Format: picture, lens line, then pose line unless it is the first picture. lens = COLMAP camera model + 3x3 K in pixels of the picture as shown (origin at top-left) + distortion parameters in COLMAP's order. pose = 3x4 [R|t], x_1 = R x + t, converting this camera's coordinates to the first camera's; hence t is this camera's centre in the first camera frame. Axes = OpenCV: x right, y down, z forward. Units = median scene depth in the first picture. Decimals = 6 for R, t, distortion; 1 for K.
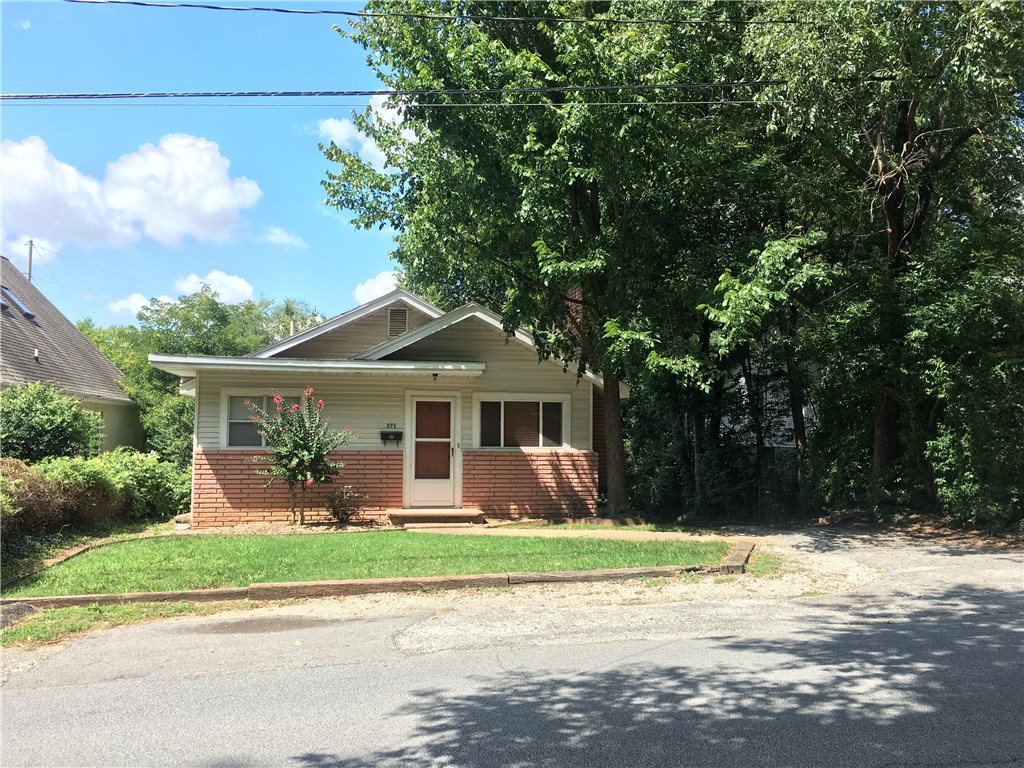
lens RADIAL K [[872.0, 0, 513.5], [0, 872.0, 382.0], [0, 0, 1]] dist [0.044013, -0.029748]
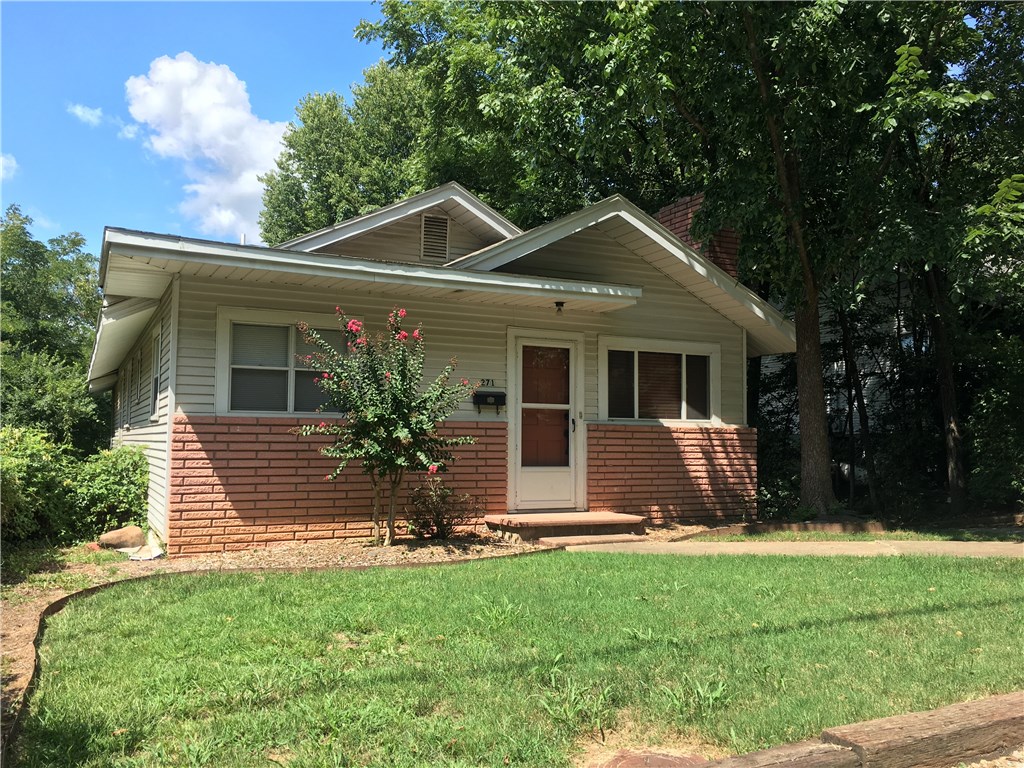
lens RADIAL K [[872.0, 0, 511.8], [0, 872.0, 383.7], [0, 0, 1]] dist [0.044013, -0.029748]
pose [[0.961662, 0.019258, 0.273560, -0.293727], [-0.018990, 0.999813, -0.003628, 0.052587], [-0.273579, -0.001706, 0.961848, 0.386835]]
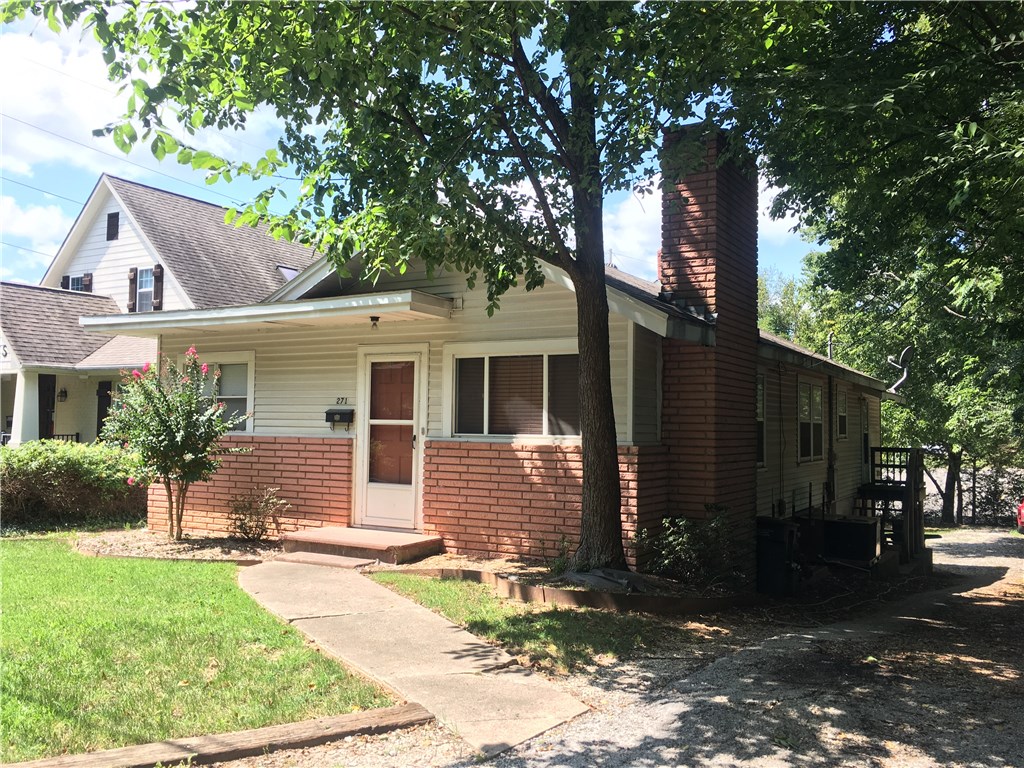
lens RADIAL K [[872.0, 0, 513.6], [0, 872.0, 386.7], [0, 0, 1]] dist [0.044013, -0.029748]
pose [[0.758677, -0.026810, -0.650915, 0.388426], [0.033049, 0.999450, -0.002646, 0.045250], [0.650628, -0.019504, 0.759146, 0.577974]]
